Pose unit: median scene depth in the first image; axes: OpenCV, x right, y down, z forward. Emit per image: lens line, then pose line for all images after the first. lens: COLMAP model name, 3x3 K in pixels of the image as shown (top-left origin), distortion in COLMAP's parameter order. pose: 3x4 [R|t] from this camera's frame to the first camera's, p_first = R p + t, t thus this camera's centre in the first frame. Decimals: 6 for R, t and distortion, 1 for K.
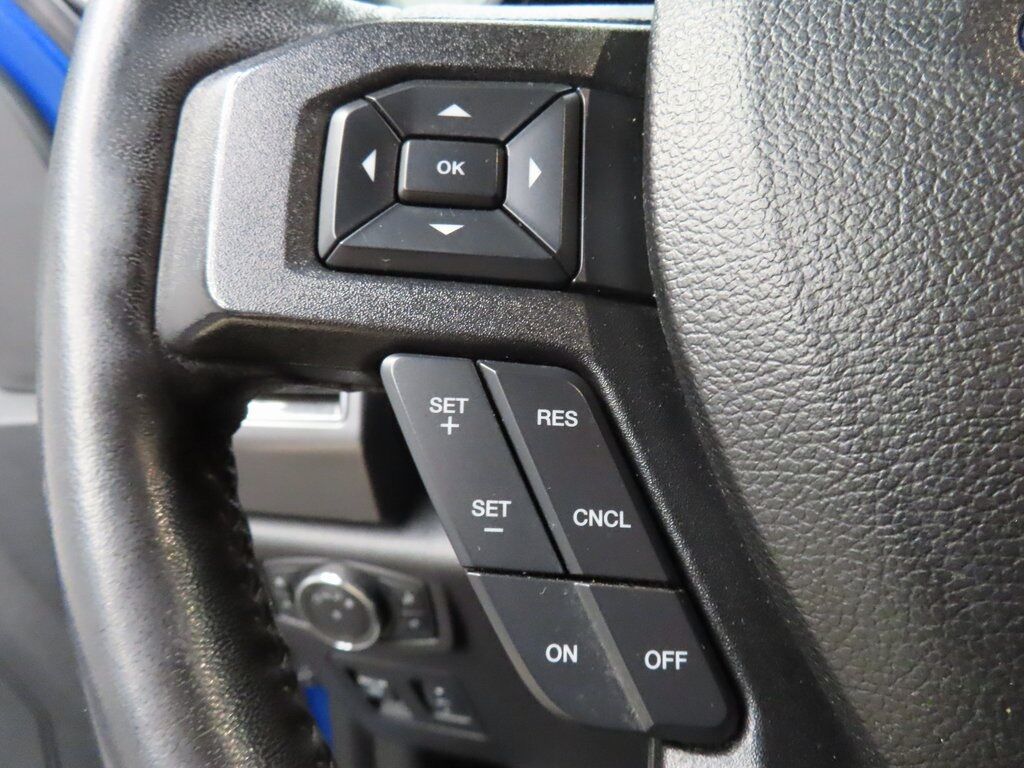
lens RADIAL K [[737.2, 0, 507.3], [0, 737.2, 385.9], [0, 0, 1]] dist [-0.000826, -0.000913]
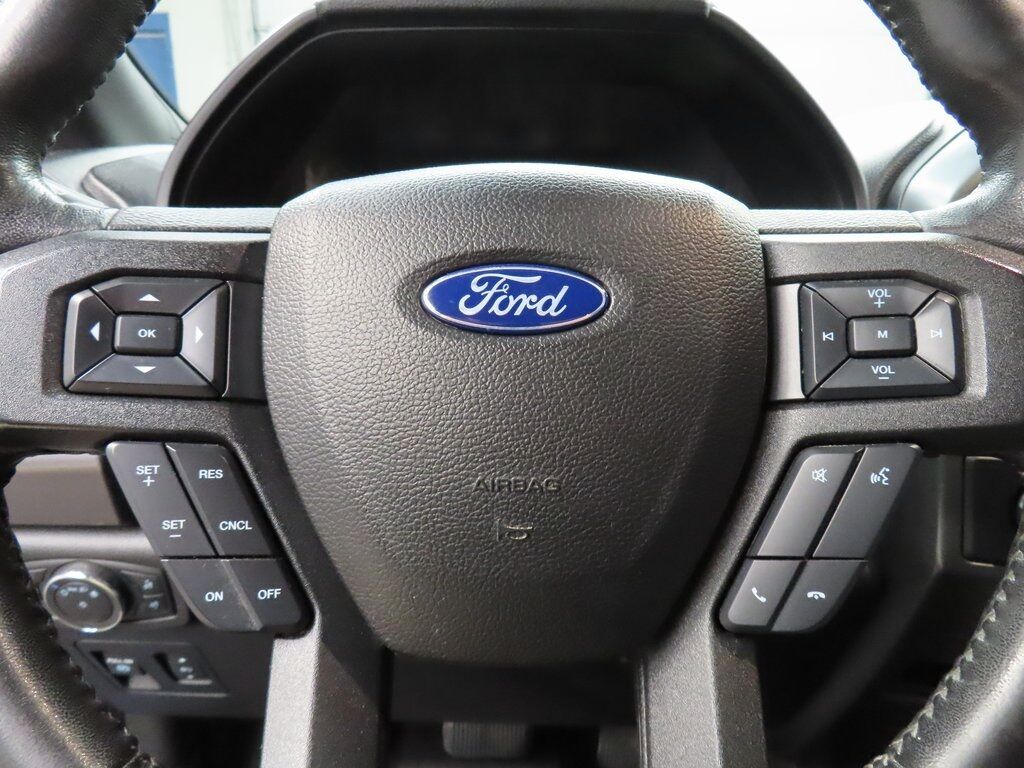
lens RADIAL K [[737.2, 0, 507.3], [0, 737.2, 385.9], [0, 0, 1]] dist [-0.000826, -0.000913]
pose [[0.954117, -0.022269, 0.298603, 0.222512], [0.011791, 0.999251, 0.036846, -0.231238], [-0.299200, -0.031635, 0.953666, -0.971348]]
